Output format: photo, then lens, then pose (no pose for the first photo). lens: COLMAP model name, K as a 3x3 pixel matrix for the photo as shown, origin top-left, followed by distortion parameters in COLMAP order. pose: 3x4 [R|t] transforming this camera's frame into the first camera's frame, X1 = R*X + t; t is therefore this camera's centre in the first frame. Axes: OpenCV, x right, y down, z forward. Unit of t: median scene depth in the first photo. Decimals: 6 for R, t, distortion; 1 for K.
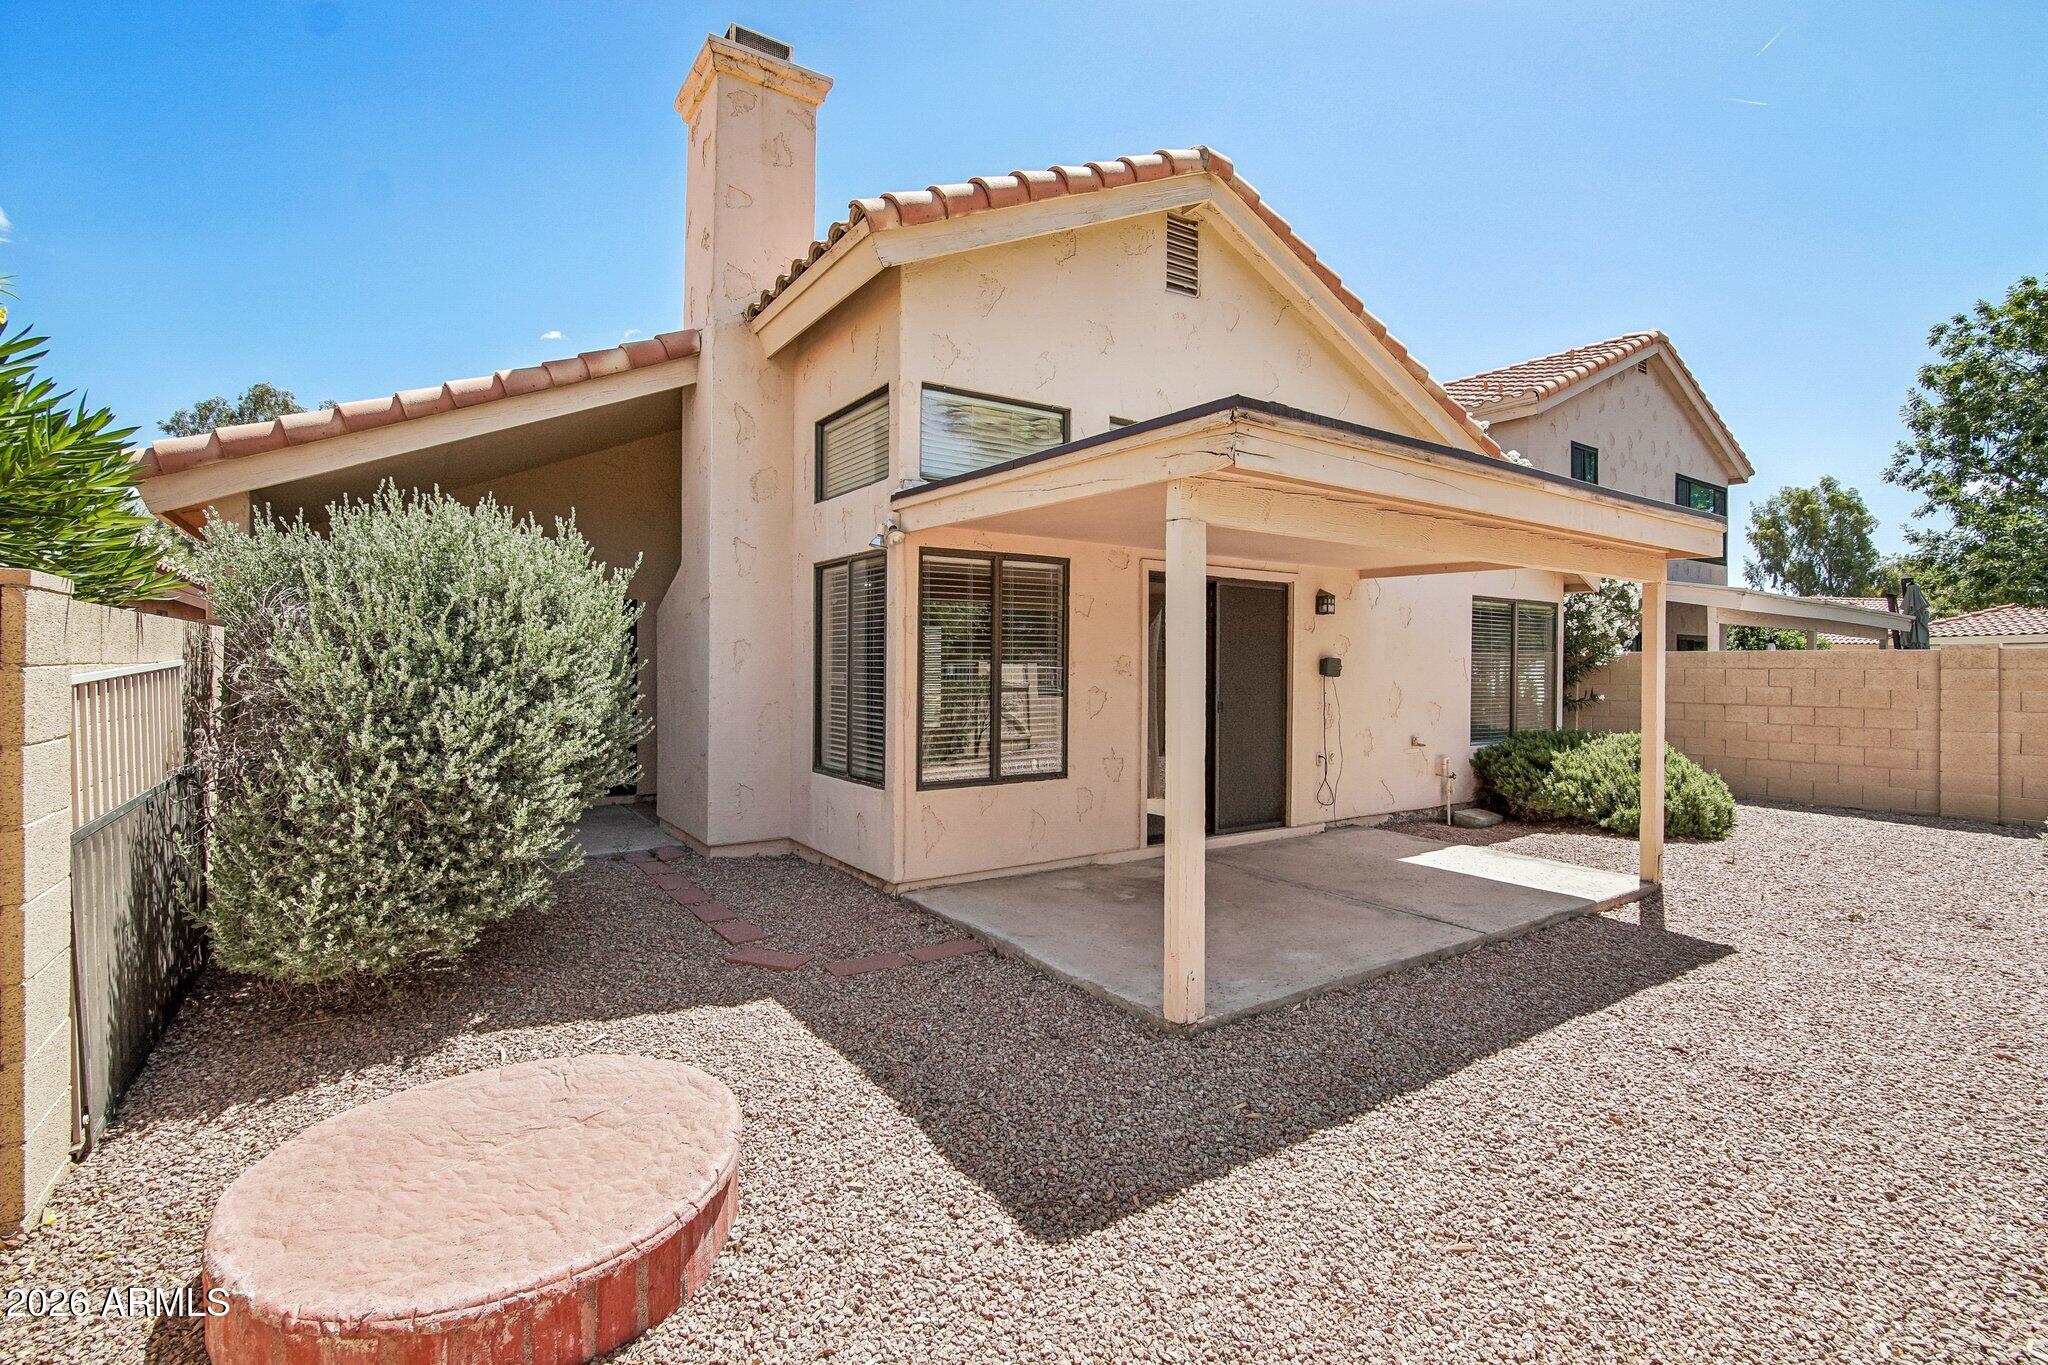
lens RADIAL K [[944.5, 0, 1029.0], [0, 944.5, 679.3], [0, 0, 1]] dist [-0.001843, -0.000327]
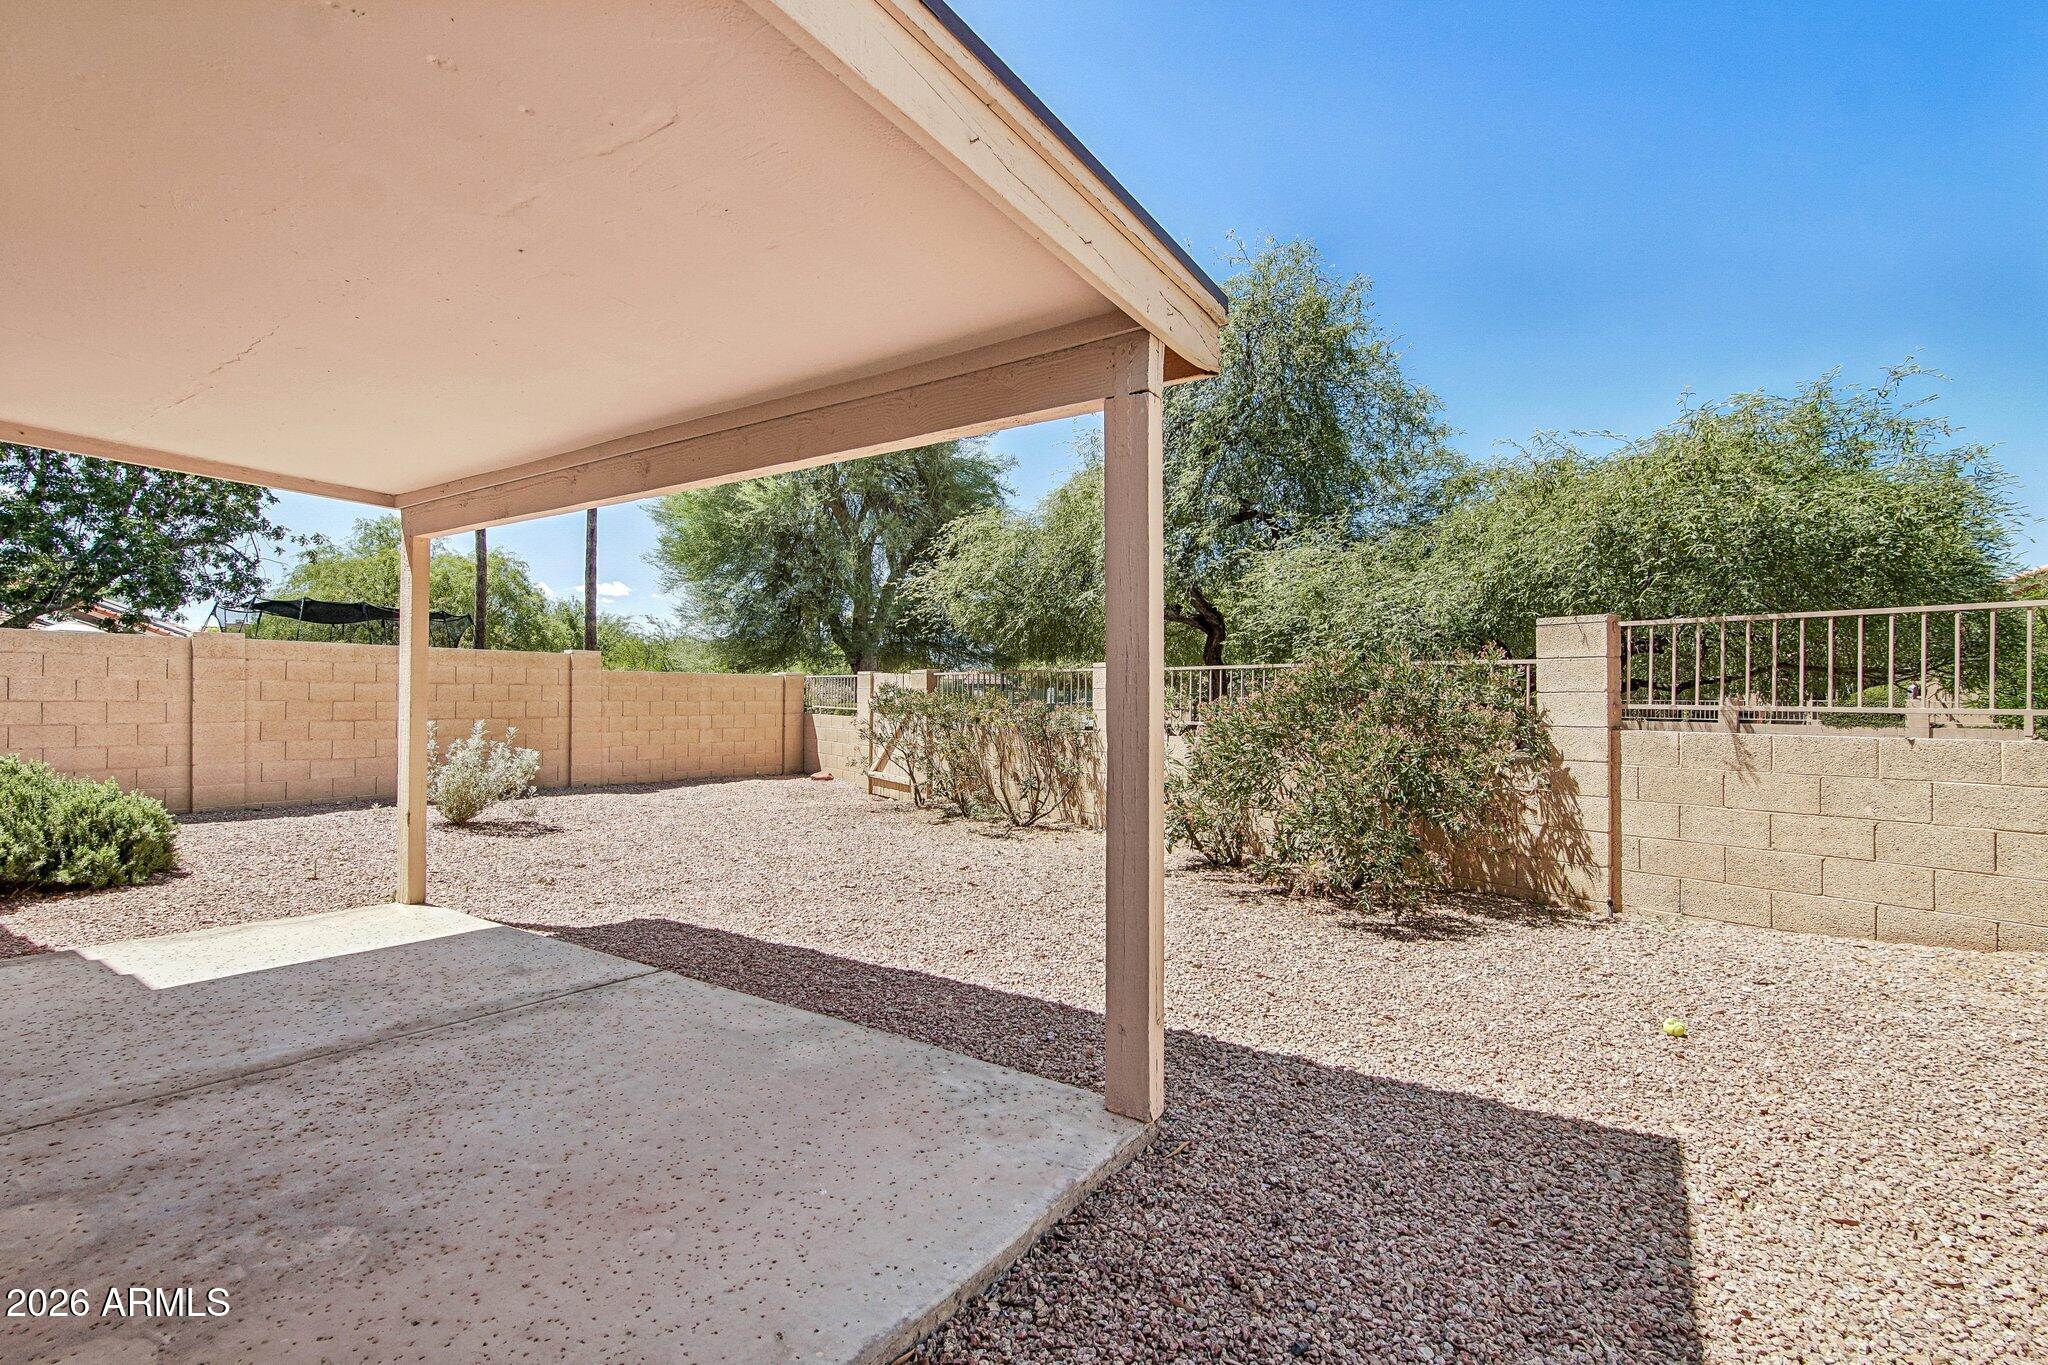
lens RADIAL K [[923.5, 0, 1016.9], [0, 923.5, 687.2], [0, 0, 1]] dist [-0.023688, -0.000331]
pose [[-0.369910, 0.002974, 0.929063, -0.182368], [-0.000191, 0.999995, -0.003277, 0.021432], [-0.929068, -0.001390, -0.369907, 0.562819]]
